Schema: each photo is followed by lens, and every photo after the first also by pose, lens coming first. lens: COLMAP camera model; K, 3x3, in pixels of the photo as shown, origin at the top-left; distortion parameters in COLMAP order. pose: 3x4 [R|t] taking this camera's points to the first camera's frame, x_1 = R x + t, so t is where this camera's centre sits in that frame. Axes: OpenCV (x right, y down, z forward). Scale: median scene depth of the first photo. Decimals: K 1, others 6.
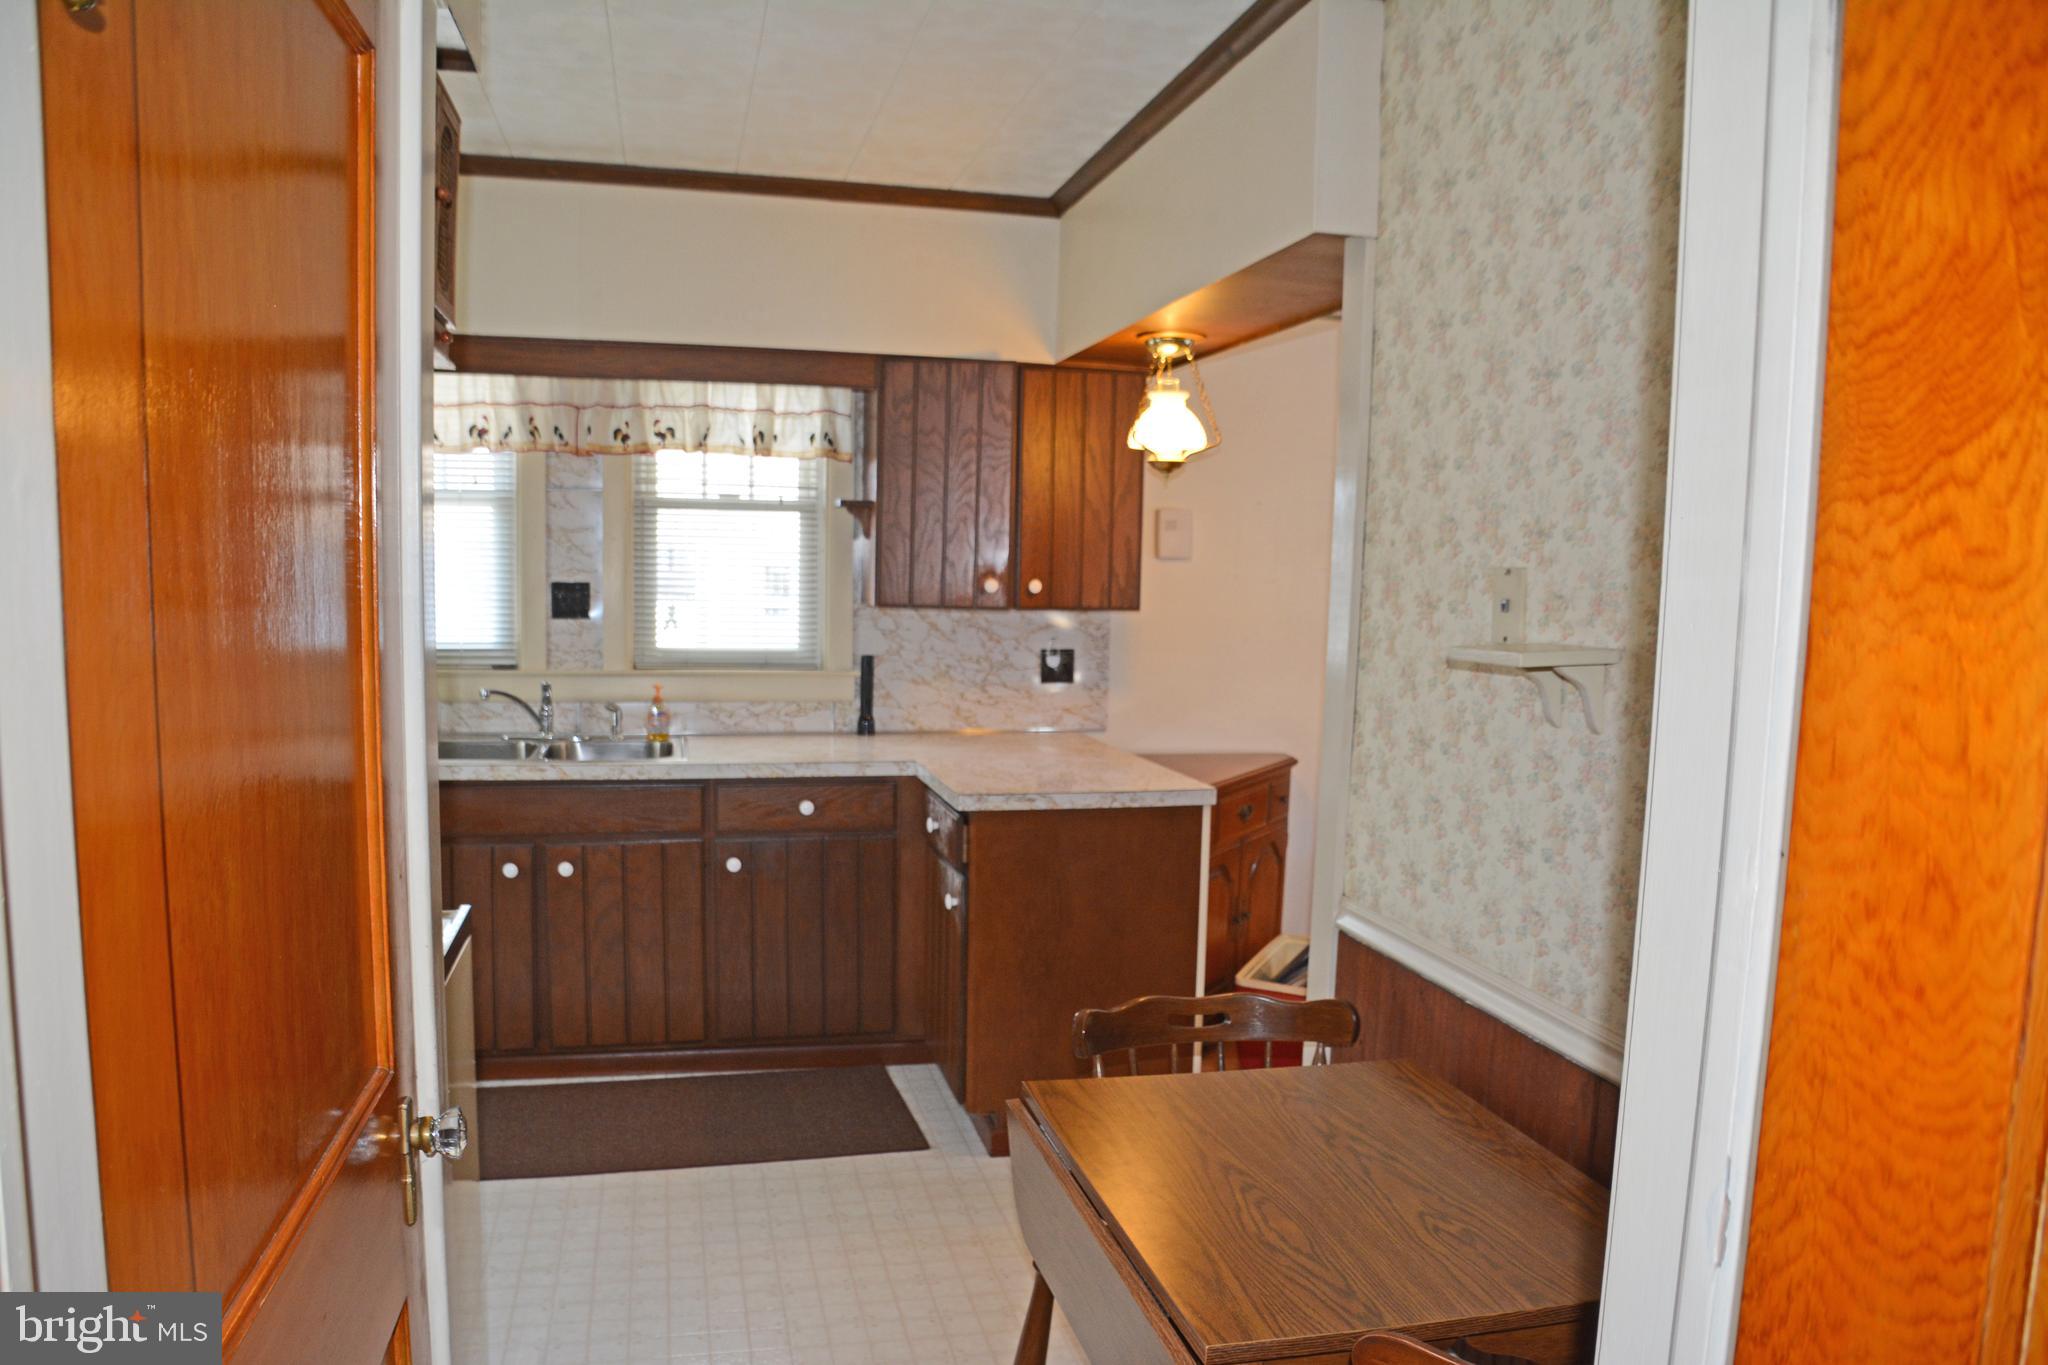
lens RADIAL K [[1458.9, 0, 1024.0], [0, 1458.9, 682.5], [0, 0, 1]] dist [-0.132157, 0.070354]
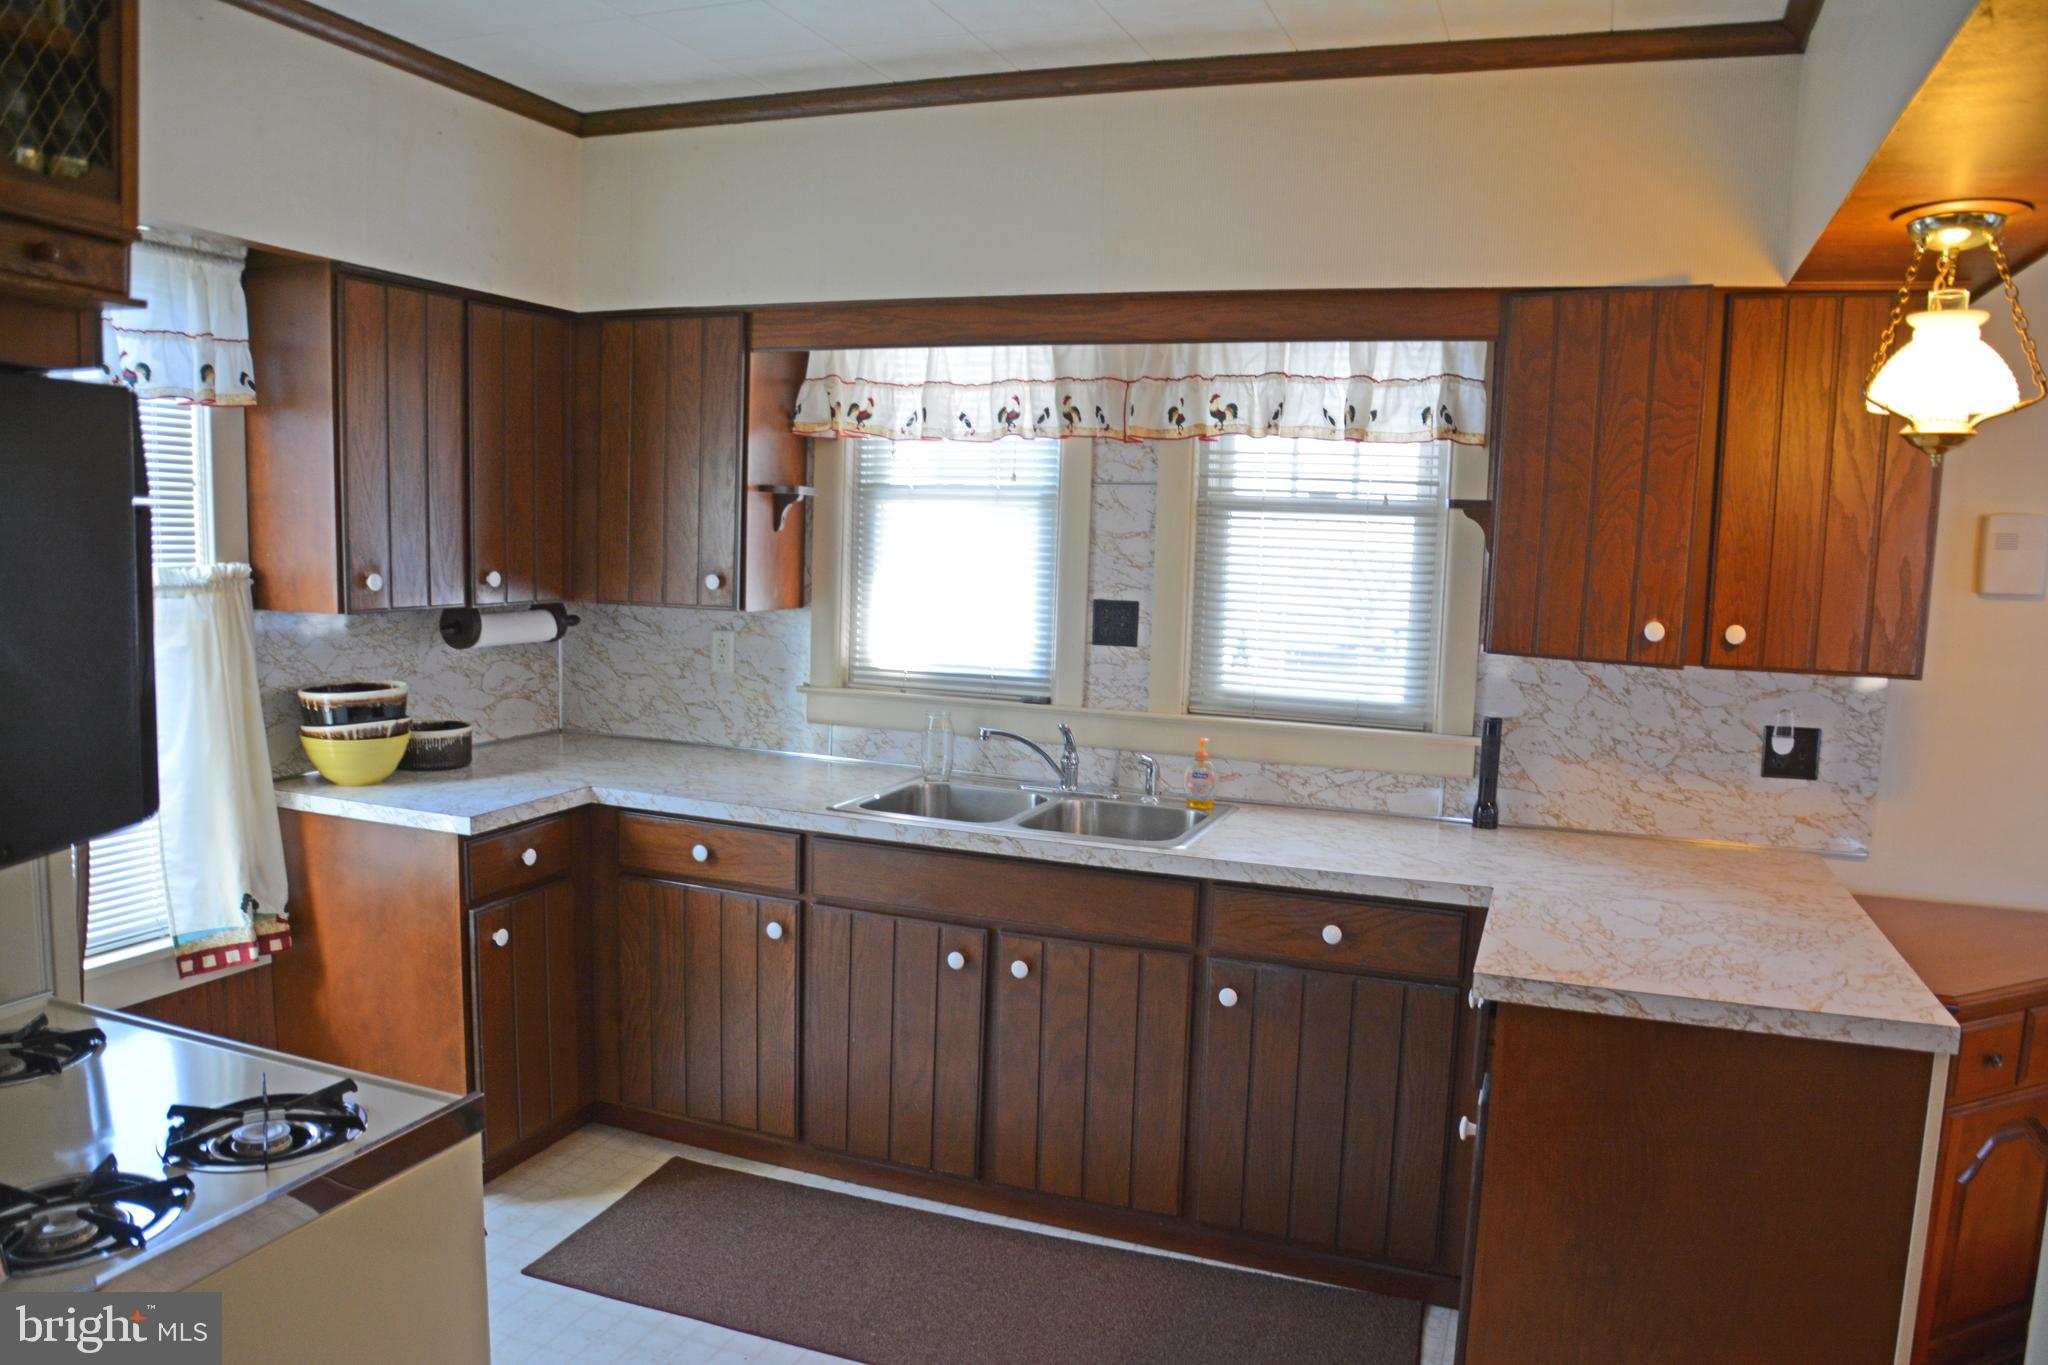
lens RADIAL K [[1459.1, 0, 1026.7], [0, 1459.1, 708.3], [0, 0, 1]] dist [-0.121188, 0.074187]
pose [[0.822331, 0.072922, -0.564317, 0.107786], [-0.061486, 0.997335, 0.039279, -0.038503], [0.565678, 0.002397, 0.824623, 0.299245]]
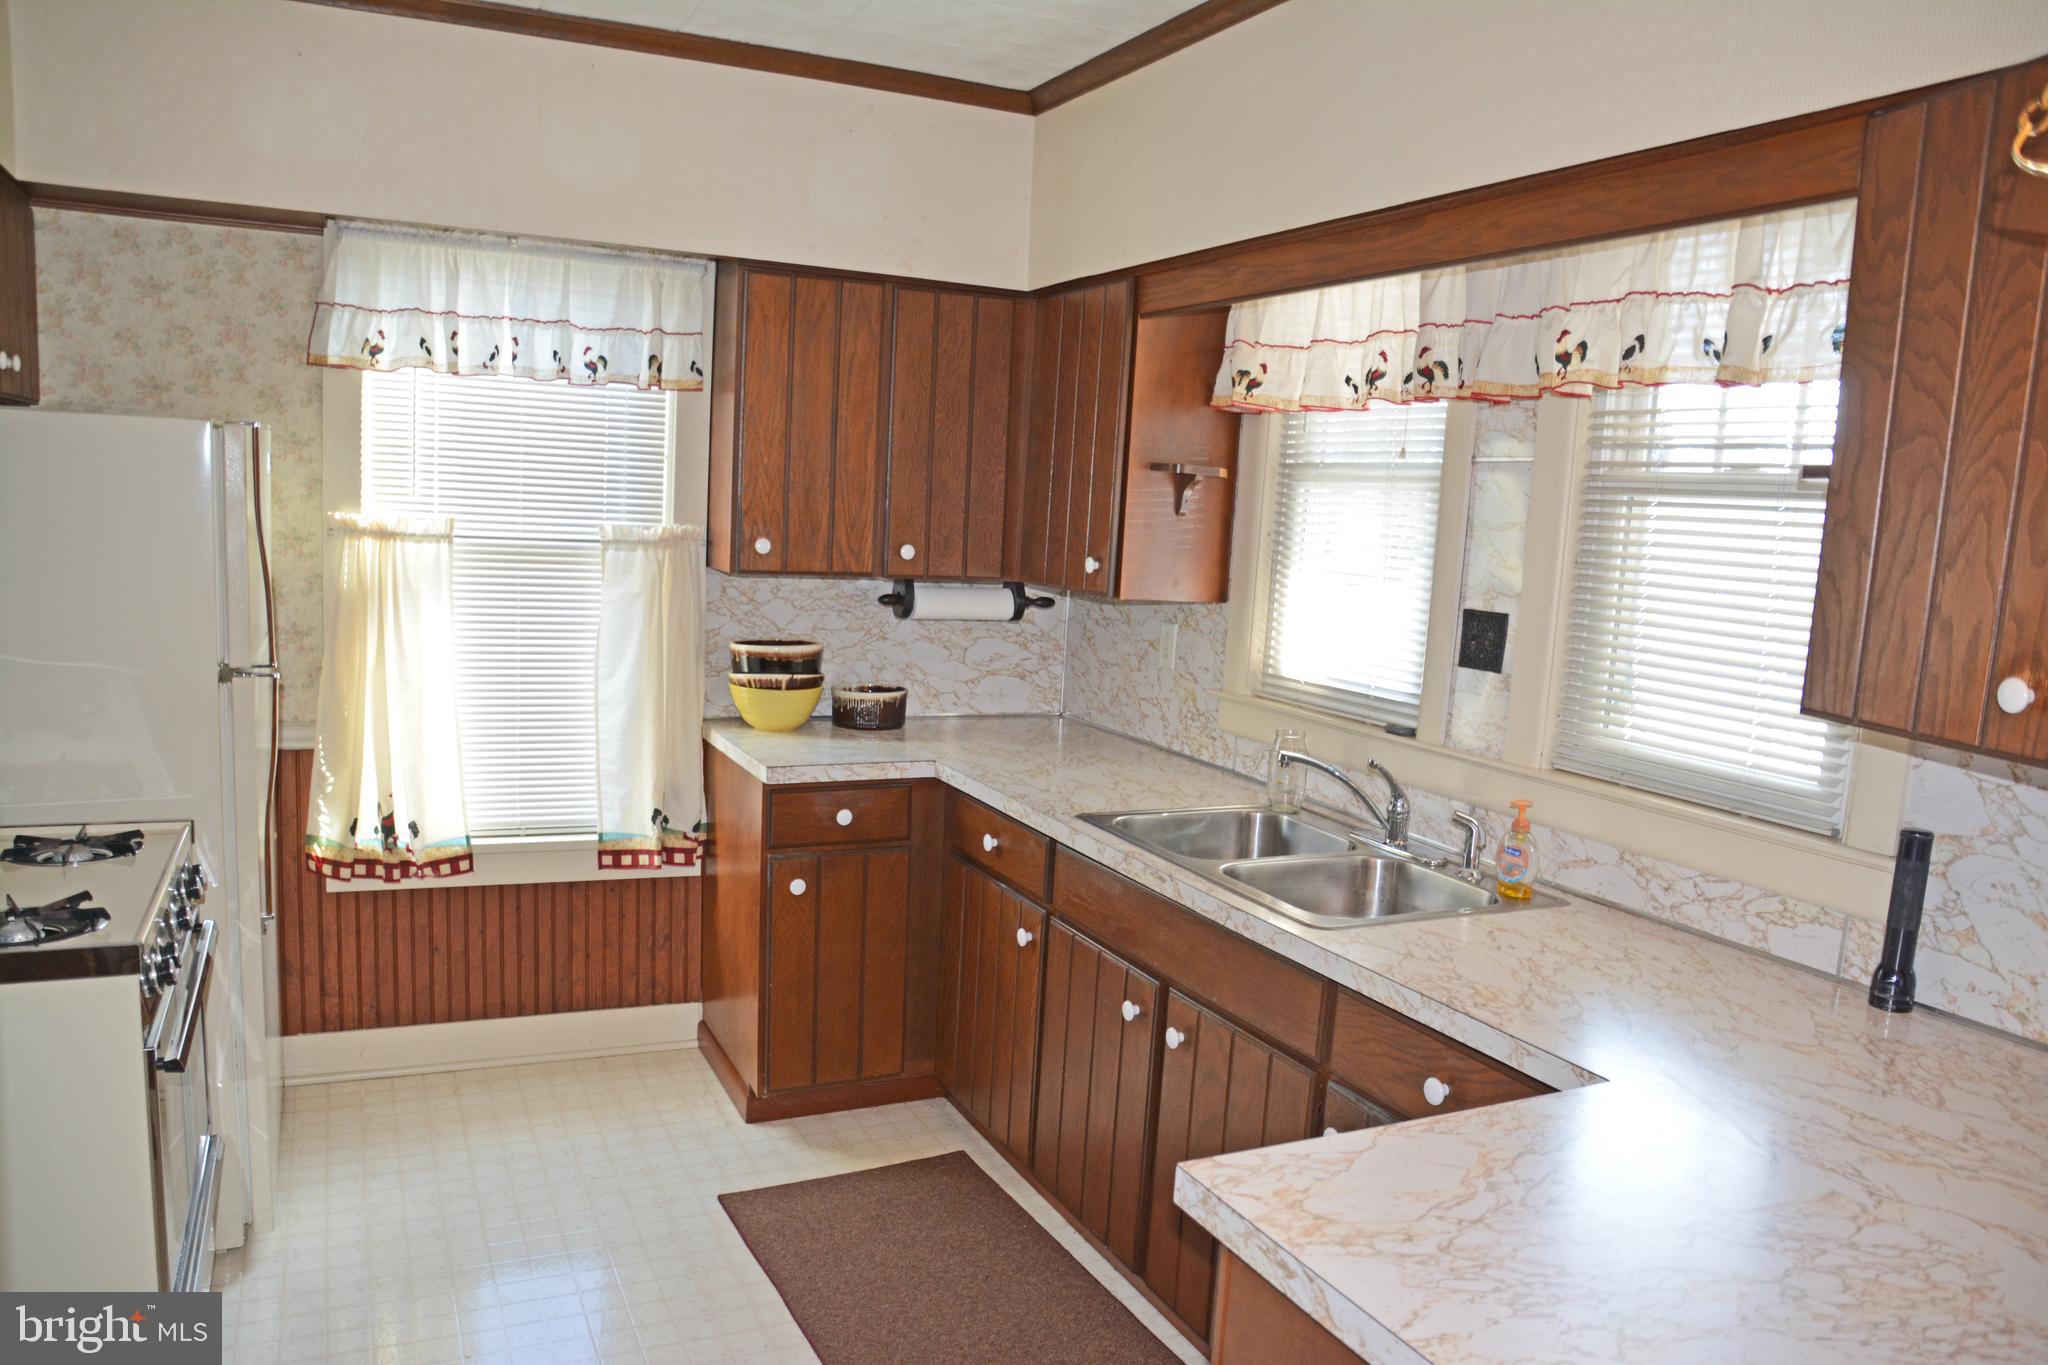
lens RADIAL K [[1458.9, 0, 1024.0], [0, 1458.9, 682.5], [0, 0, 1]] dist [-0.132157, 0.070354]
pose [[0.207648, 0.107383, -0.972292, 0.245963], [-0.133878, 0.987723, 0.080496, -0.062398], [0.968999, 0.113454, 0.219475, 0.675423]]
